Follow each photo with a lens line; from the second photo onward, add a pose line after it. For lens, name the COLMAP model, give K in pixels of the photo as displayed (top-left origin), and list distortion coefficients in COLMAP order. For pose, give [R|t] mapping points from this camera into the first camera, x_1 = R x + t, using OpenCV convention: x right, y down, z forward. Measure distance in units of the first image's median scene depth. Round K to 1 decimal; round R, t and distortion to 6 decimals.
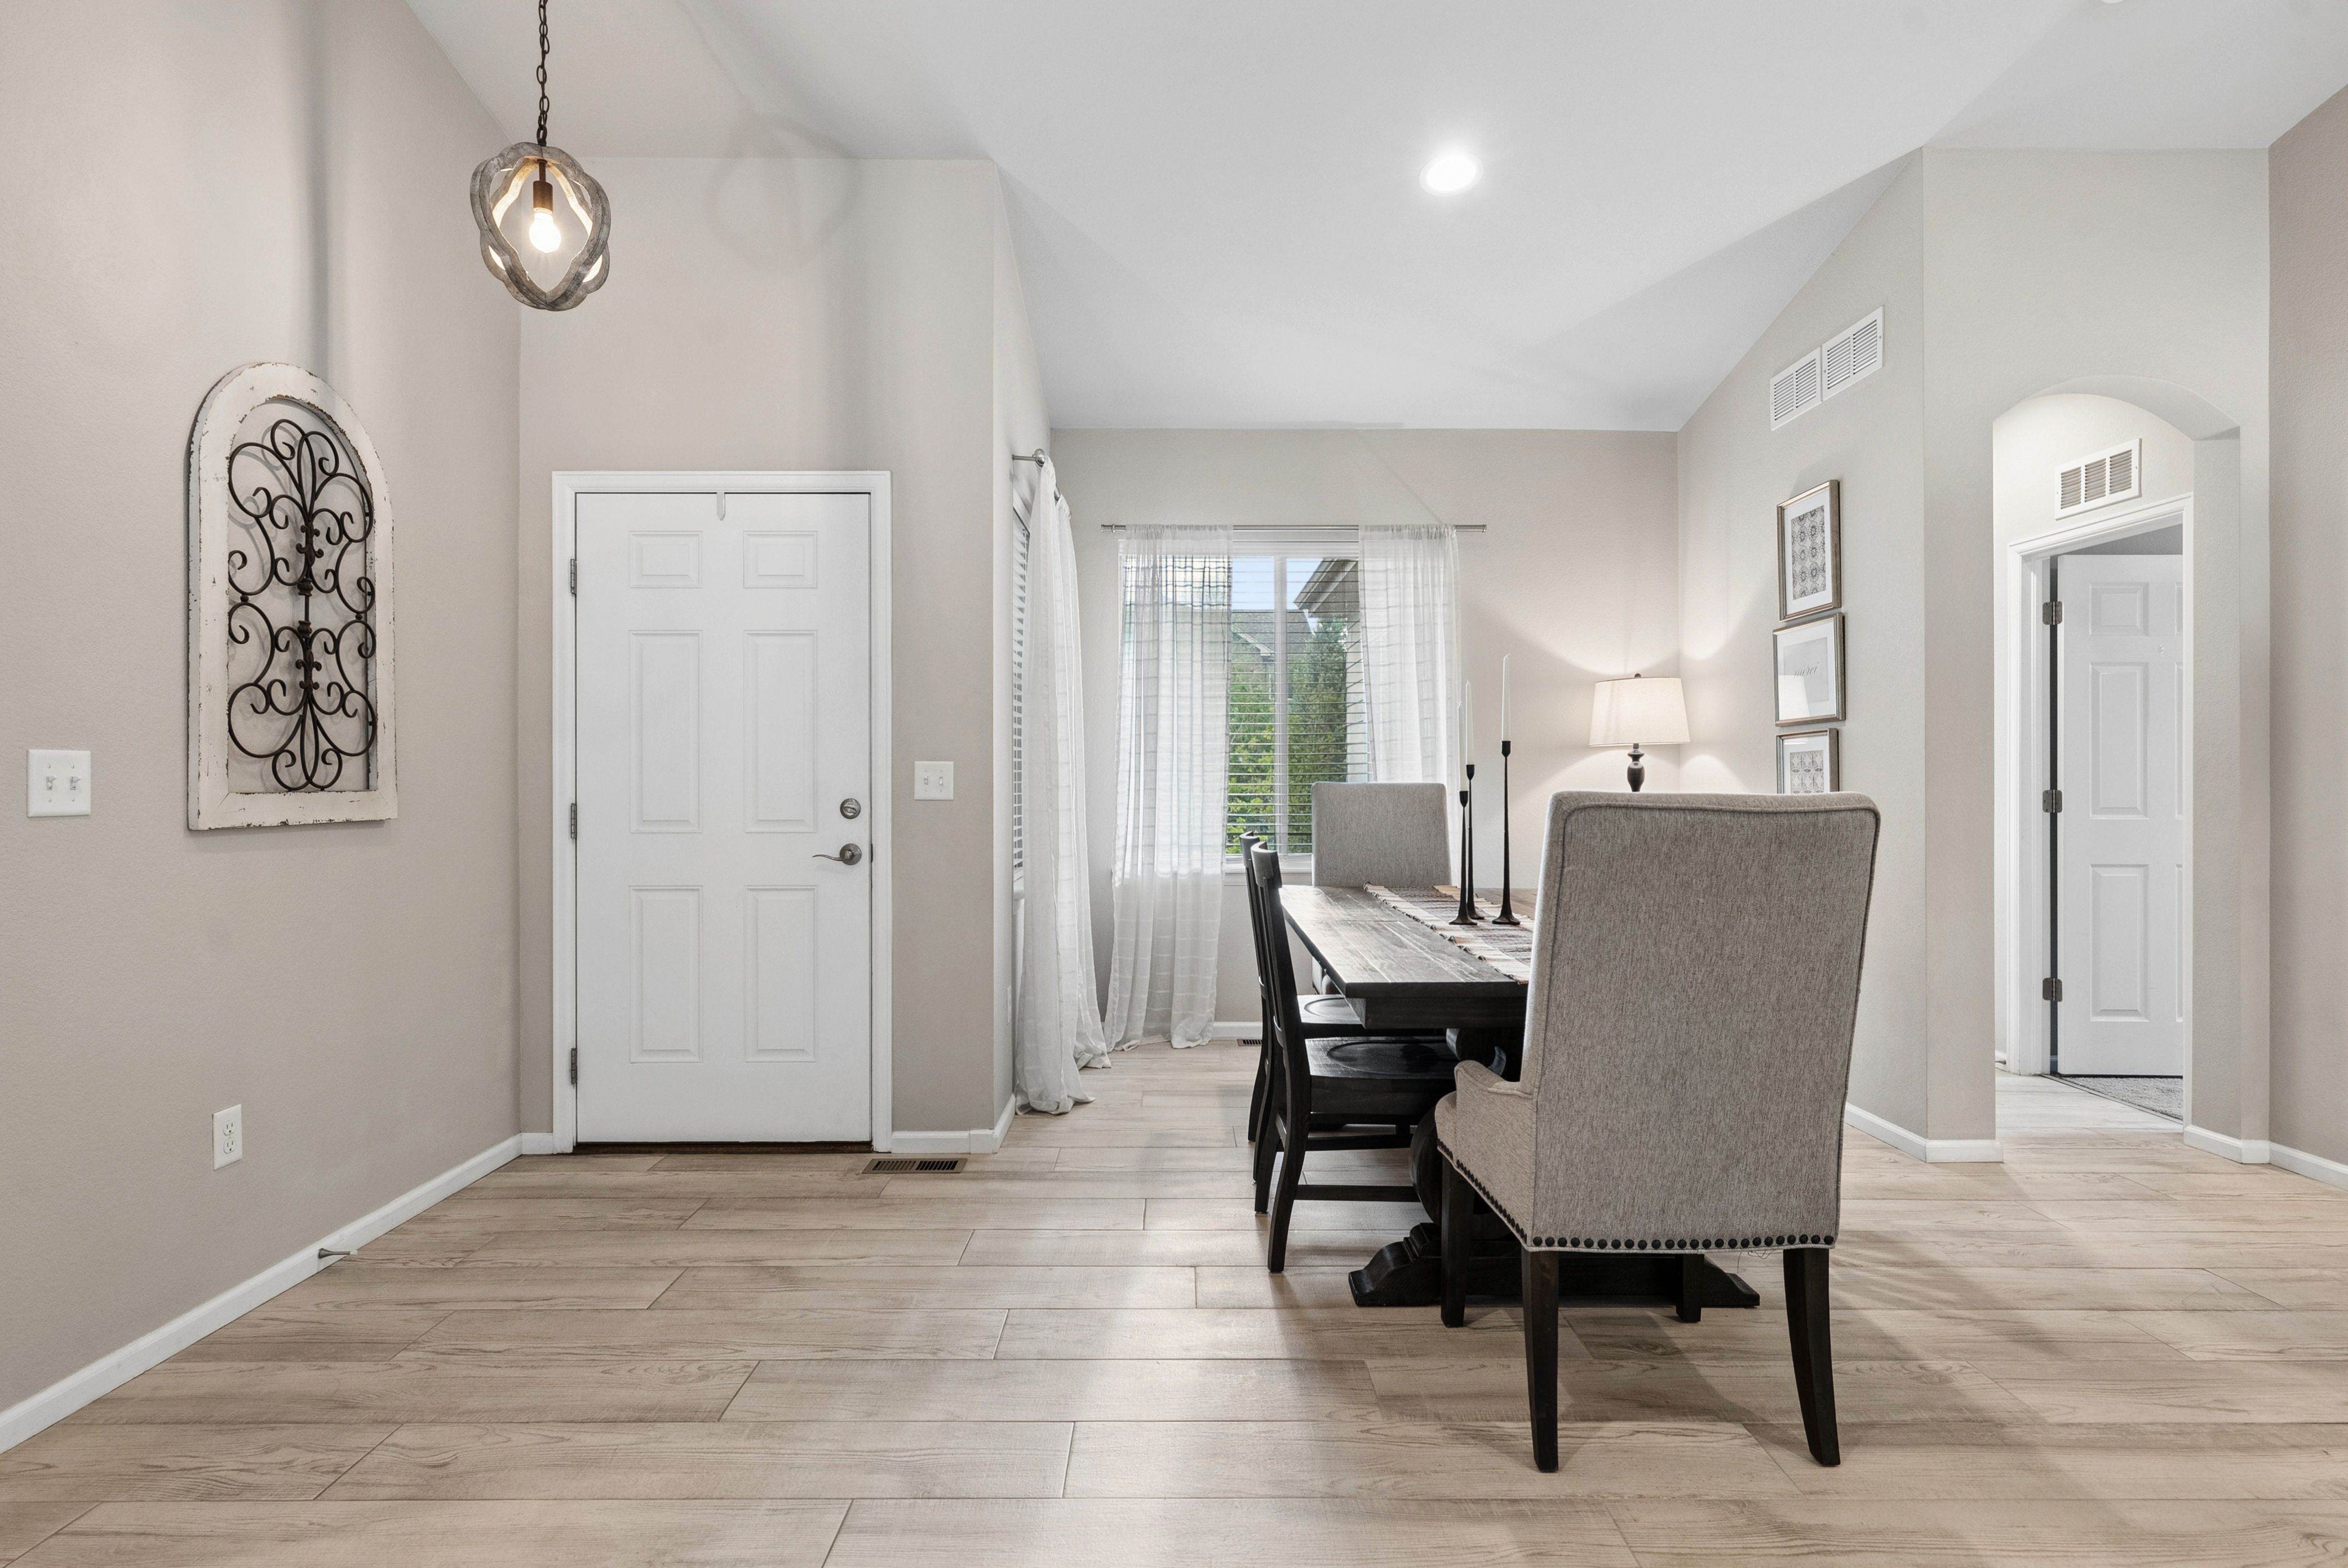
lens RADIAL K [[1195.5, 0, 1187.9], [0, 1195.5, 779.4], [0, 0, 1]] dist [0.002261, -0.001344]
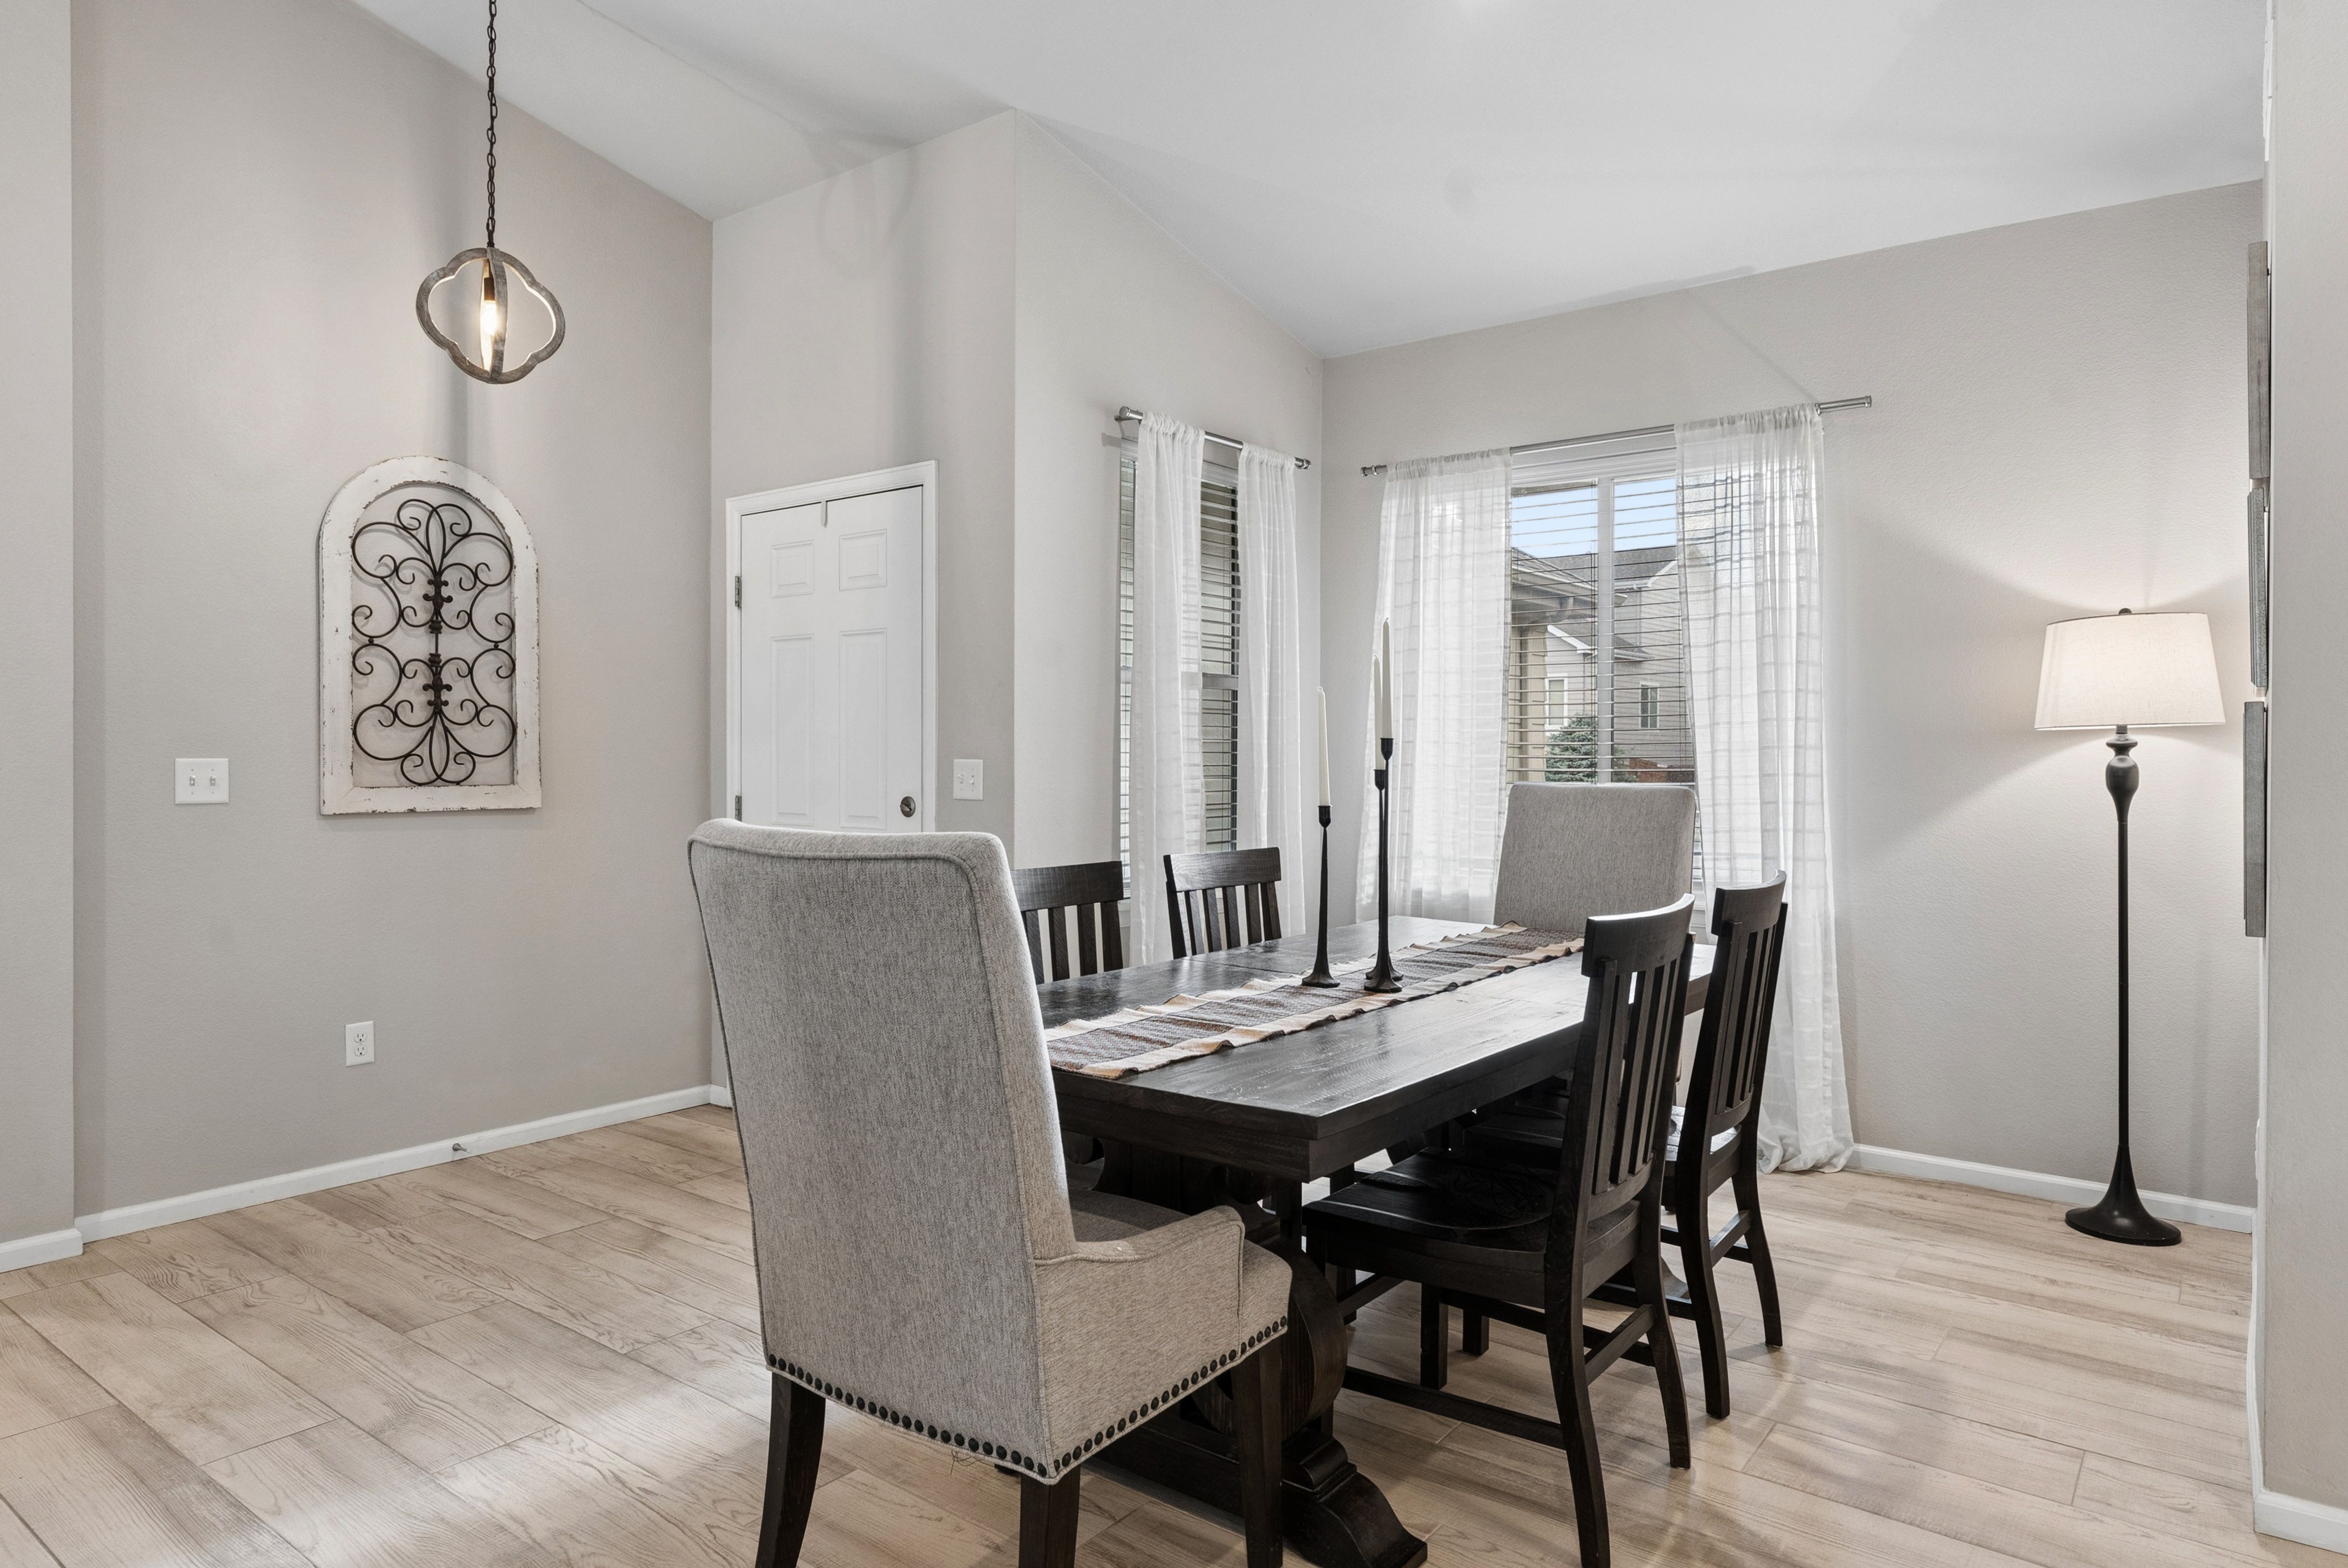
lens RADIAL K [[1399.4, 0, 1181.8], [0, 1399.4, 768.1], [0, 0, 1]] dist [0.004659, 0.001795]
pose [[0.790344, 0.008310, -0.612607, 0.781819], [-0.003479, 0.999953, 0.009077, -0.024182], [0.612653, -0.005043, 0.790336, 0.286365]]
